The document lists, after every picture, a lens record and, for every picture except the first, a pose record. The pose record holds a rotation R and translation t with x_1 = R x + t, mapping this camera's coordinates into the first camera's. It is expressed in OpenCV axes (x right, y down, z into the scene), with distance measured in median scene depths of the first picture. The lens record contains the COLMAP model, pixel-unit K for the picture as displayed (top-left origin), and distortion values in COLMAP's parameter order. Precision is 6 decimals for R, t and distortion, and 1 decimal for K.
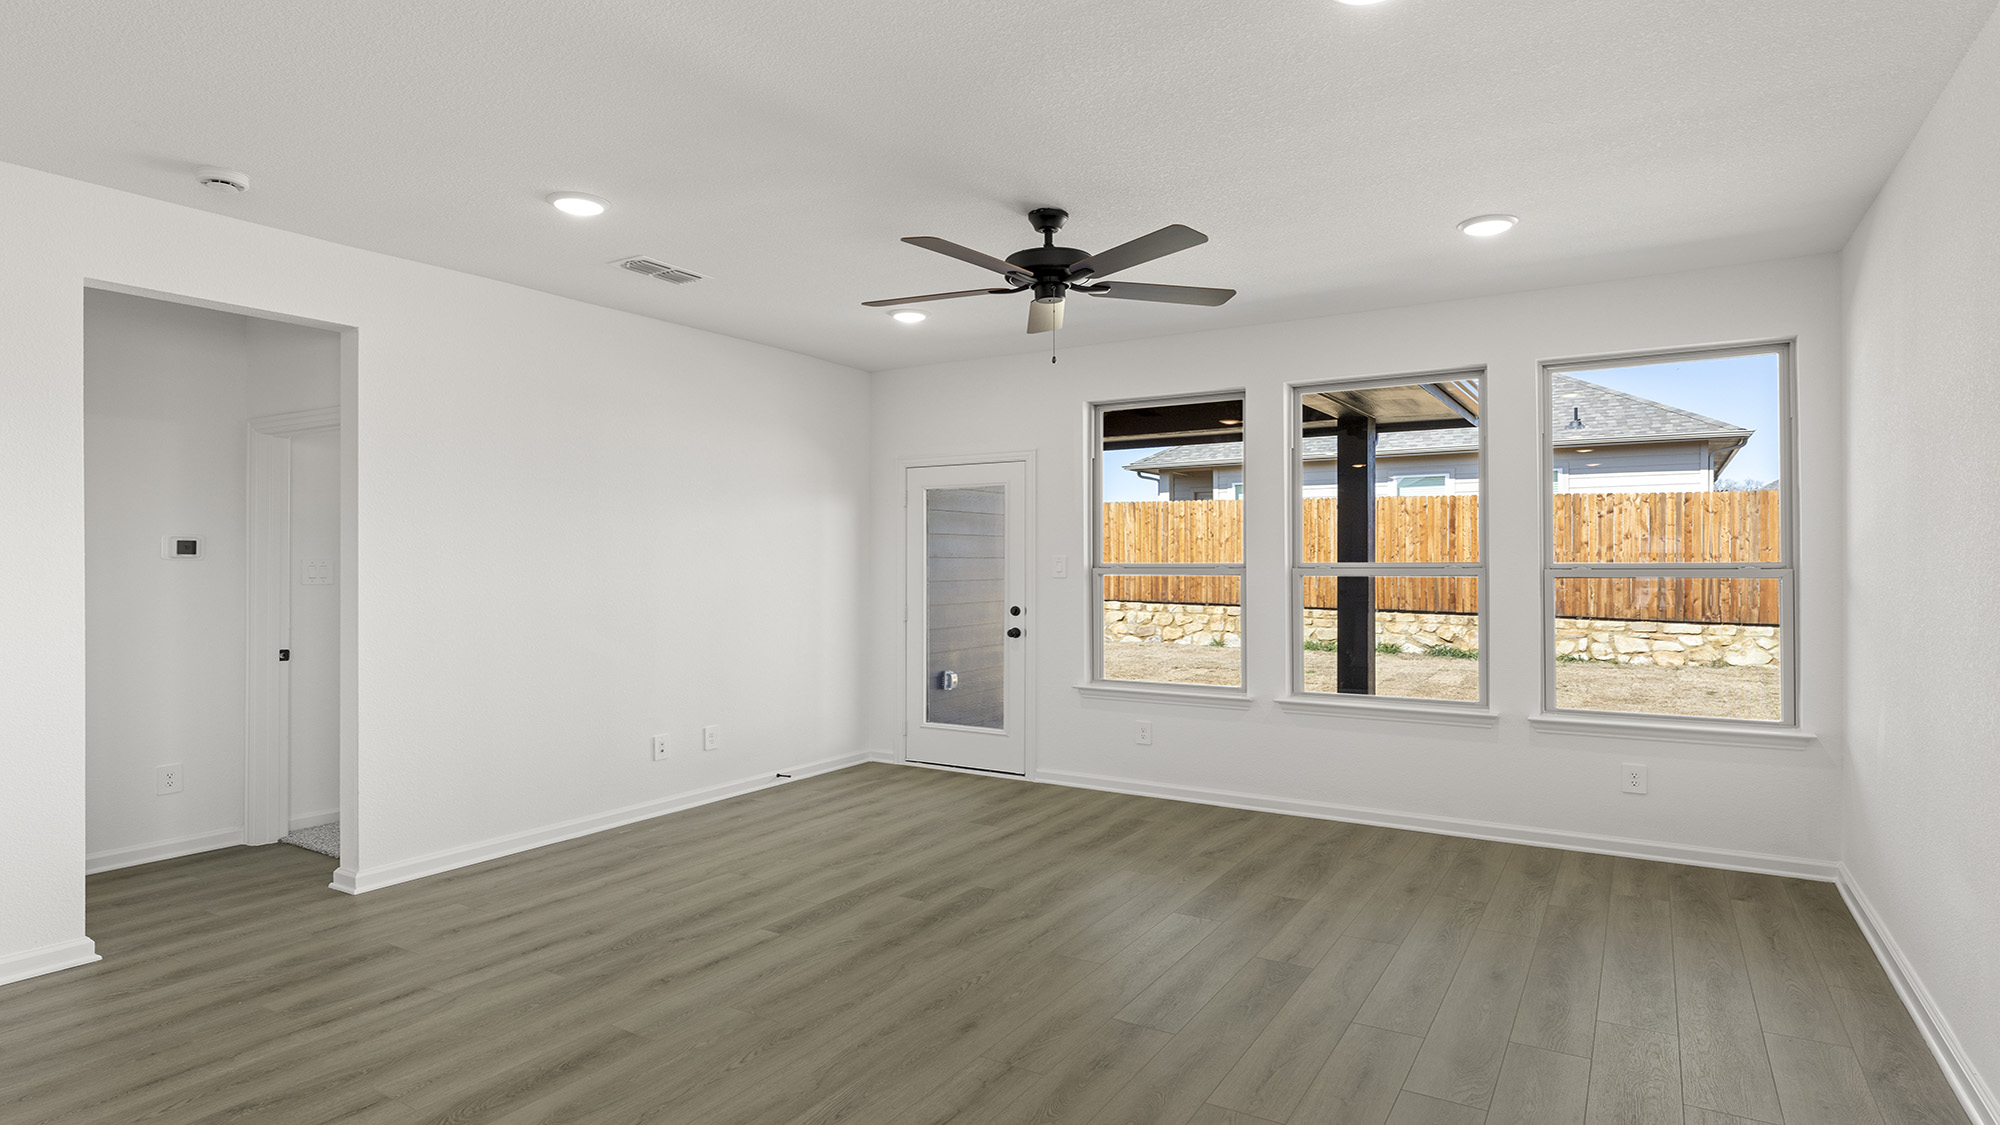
lens RADIAL K [[1047.5, 0, 990.3], [0, 1047.5, 559.2], [0, 0, 1]] dist [-0.004162, 0.000166]
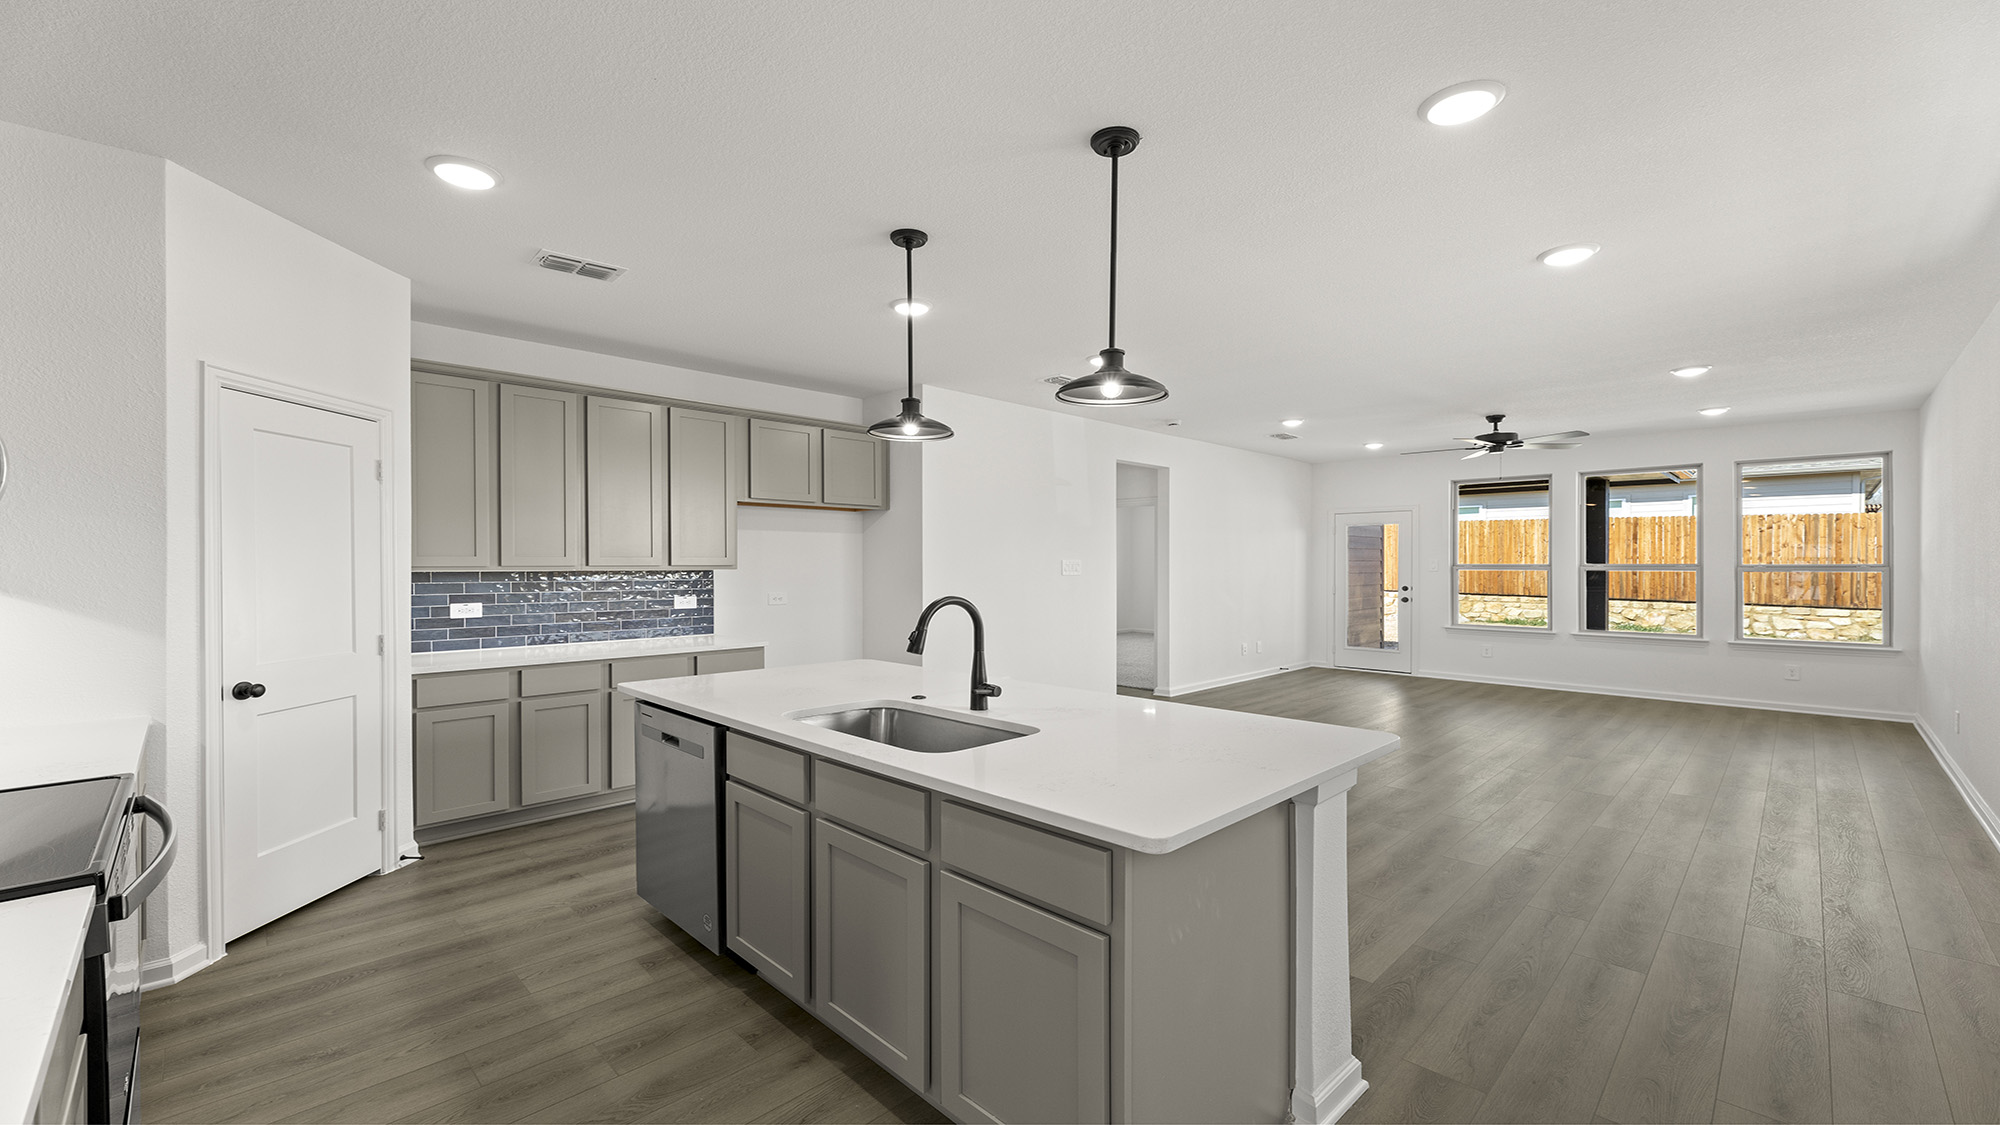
lens RADIAL K [[792.0, 0, 1004.9], [0, 792.0, 564.4], [0, 0, 1]] dist [0.003979, 0.000808]
pose [[0.974522, 0.001919, -0.224285, -0.481835], [-0.000960, 0.999990, 0.004384, -0.000992], [0.224292, -0.004057, 0.974514, -0.774339]]
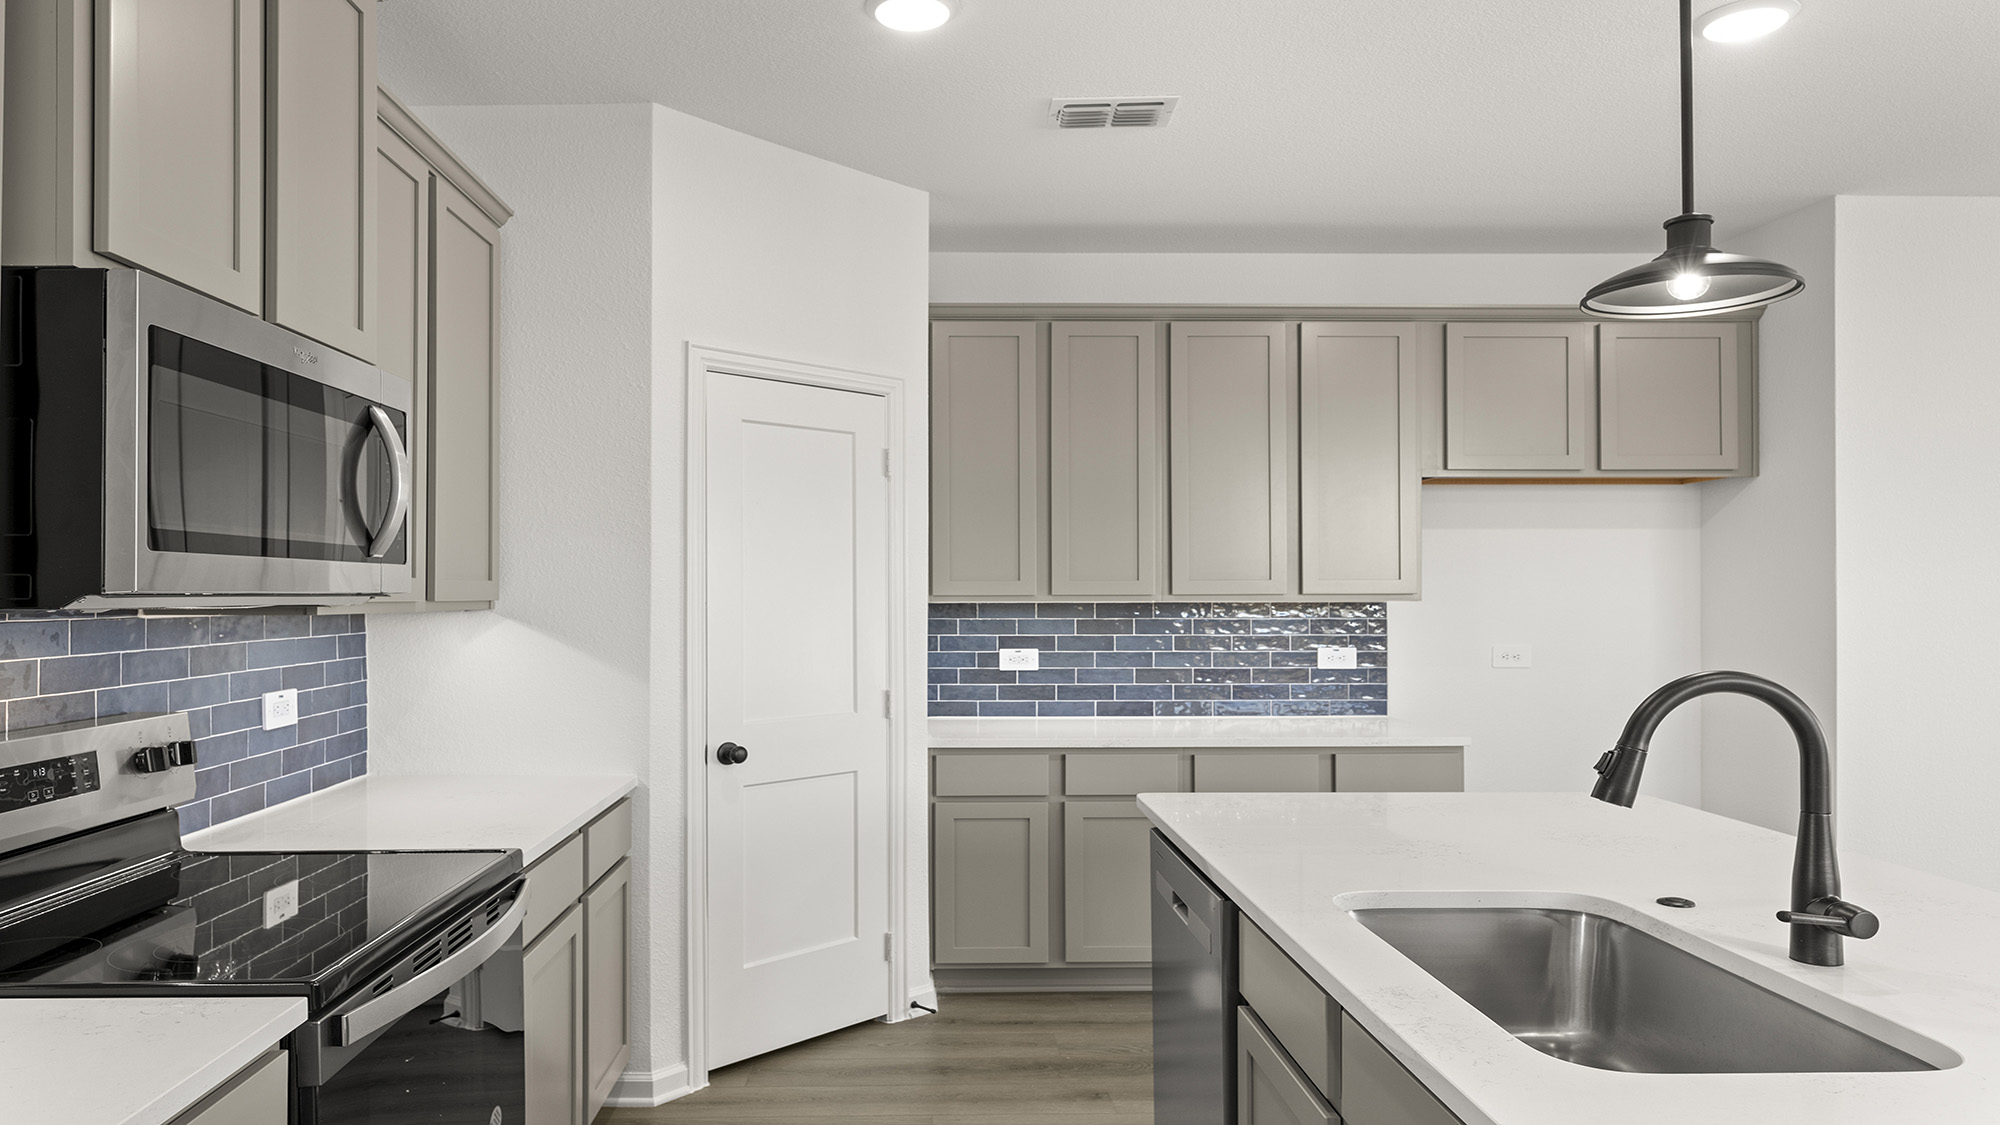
lens RADIAL K [[1321.4, 0, 916.9], [0, 1321.4, 582.1], [0, 0, 1]] dist [0.002444, 0.002189]
pose [[0.549421, -0.005444, -0.835528, -0.460540], [0.003293, 0.999985, -0.004350, -0.000492], [0.835539, -0.000361, 0.549431, -0.667656]]
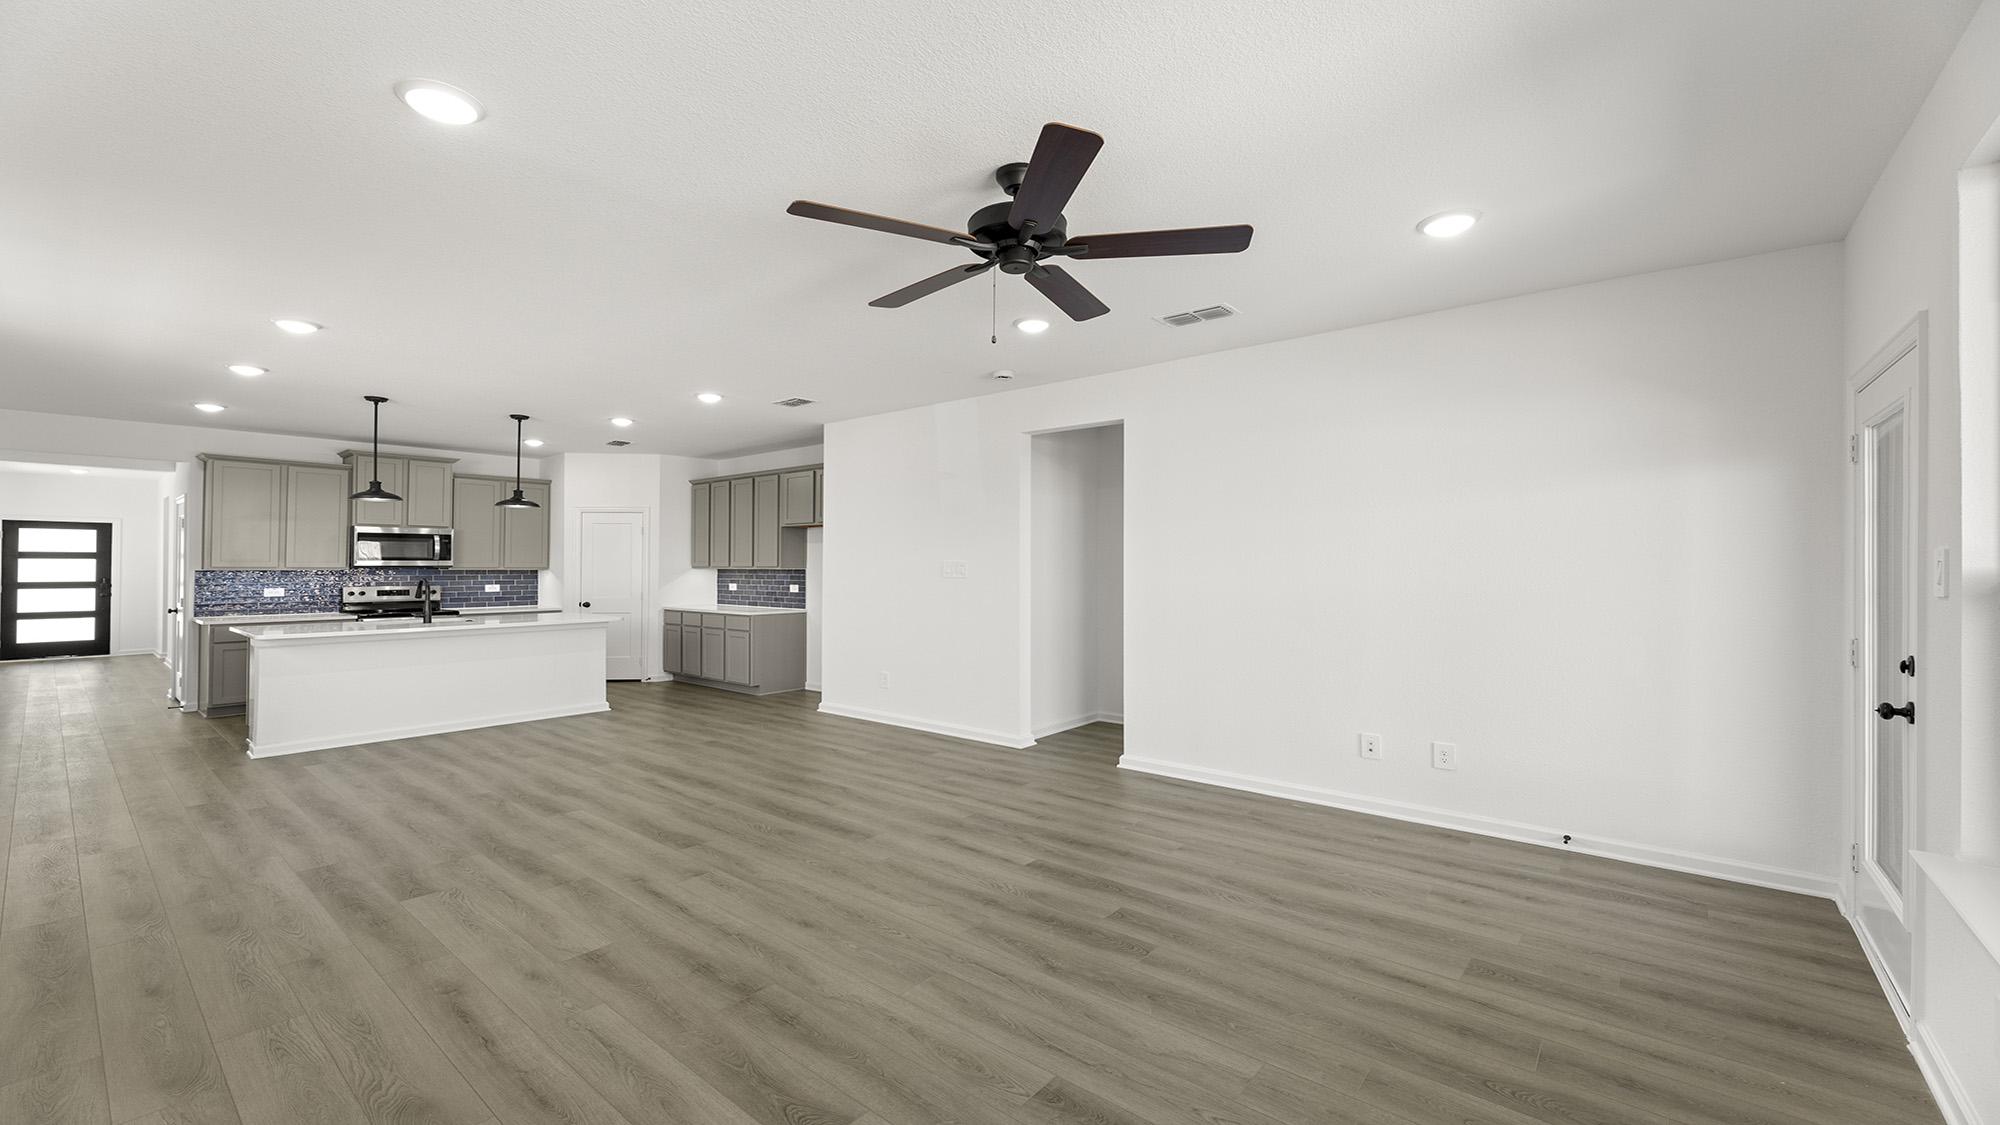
lens RADIAL K [[792.0, 0, 976.7], [0, 792.0, 553.8], [0, 0, 1]] dist [0.003979, 0.000808]
pose [[-0.142587, -0.013261, -0.989694, 0.571638], [0.003389, 0.999898, -0.013886, 0.002953], [0.989777, -0.005334, -0.142527, 0.837511]]
